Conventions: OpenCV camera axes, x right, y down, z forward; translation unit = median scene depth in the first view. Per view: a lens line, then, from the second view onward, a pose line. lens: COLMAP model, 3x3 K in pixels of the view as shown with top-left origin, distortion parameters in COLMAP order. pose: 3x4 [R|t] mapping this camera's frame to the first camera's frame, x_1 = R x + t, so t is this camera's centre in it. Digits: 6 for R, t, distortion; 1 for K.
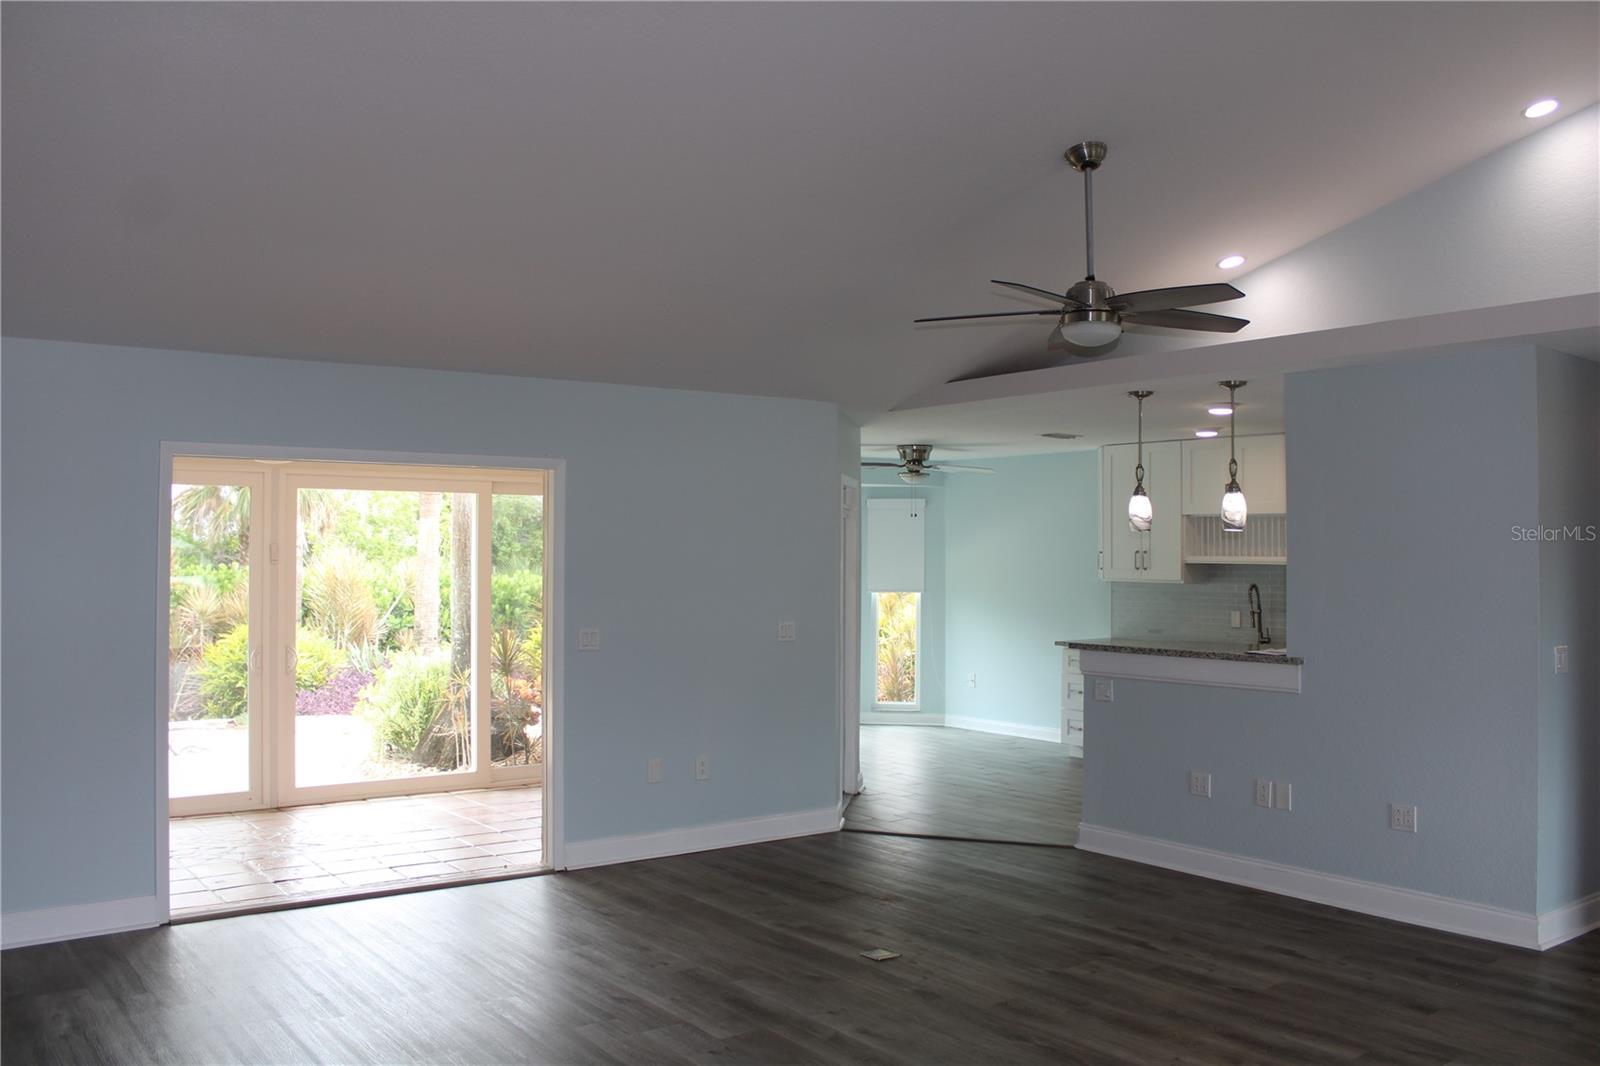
lens RADIAL K [[1343.3, 0, 822.0], [0, 1343.3, 509.5], [0, 0, 1]] dist [-0.151235, 0.134897]
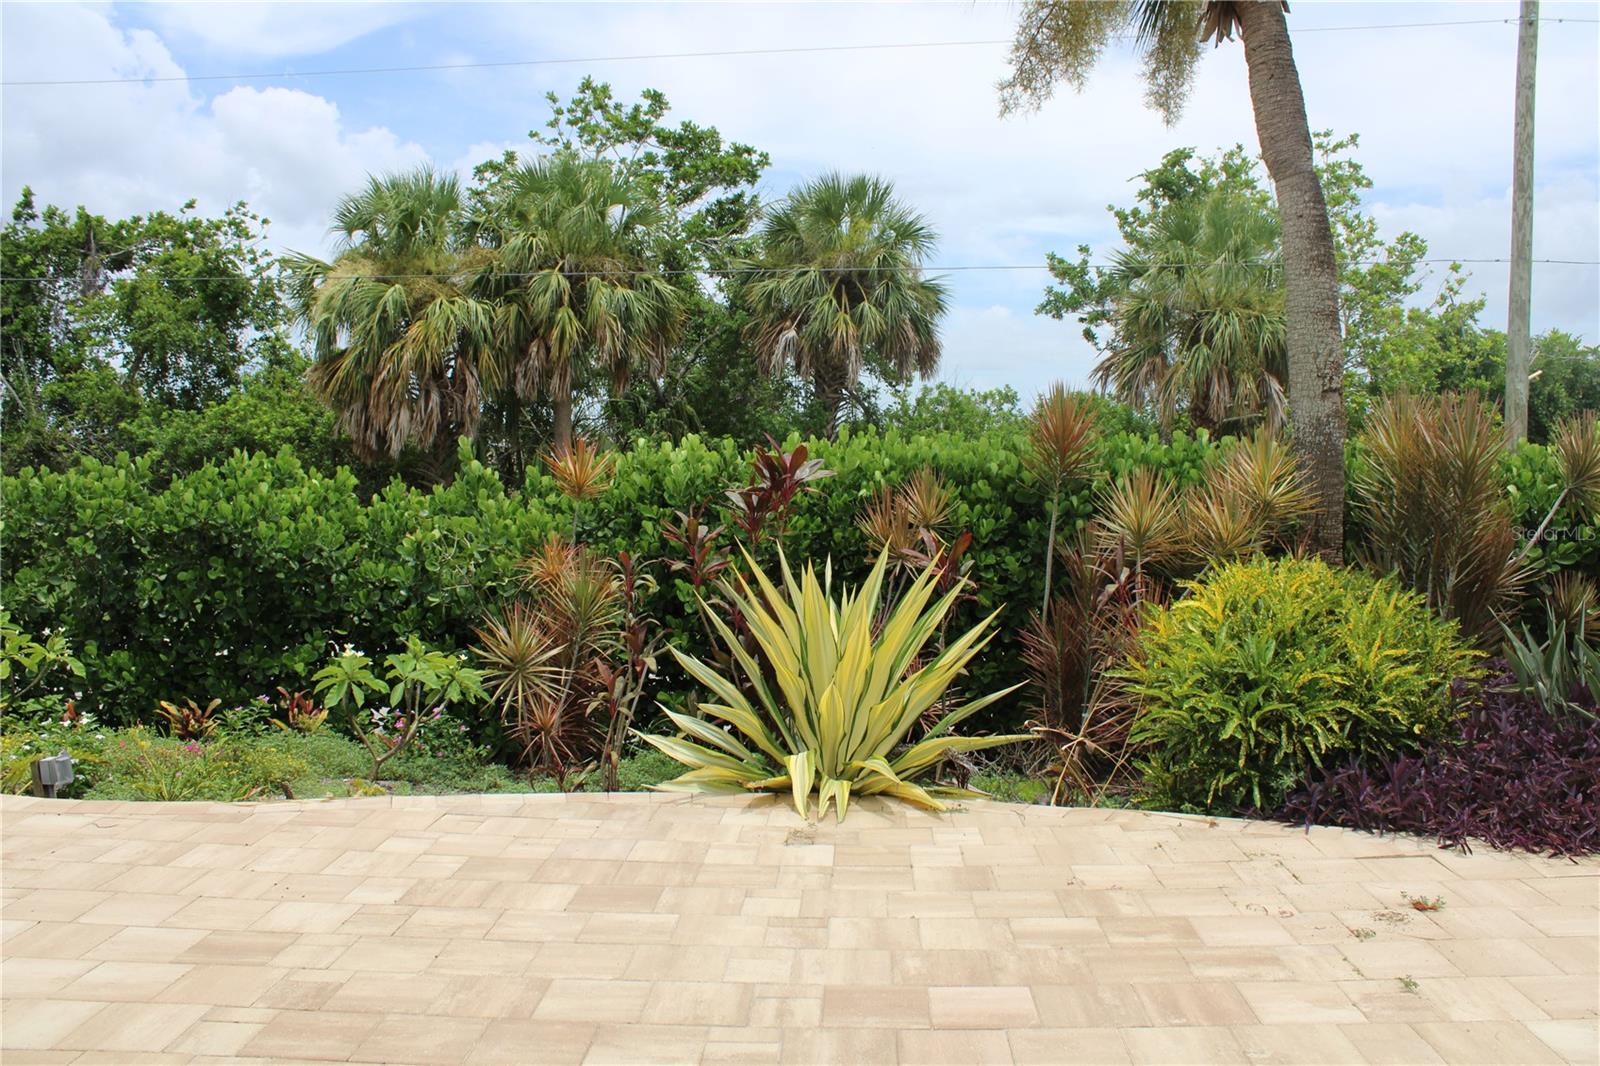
lens RADIAL K [[1343.3, 0, 822.0], [0, 1343.3, 509.5], [0, 0, 1]] dist [-0.151235, 0.134897]
pose [[0.777265, 0.033385, -0.628287, -0.267440], [0.016410, 0.997176, 0.073287, 0.035706], [0.628959, -0.067274, 0.774522, 0.567248]]
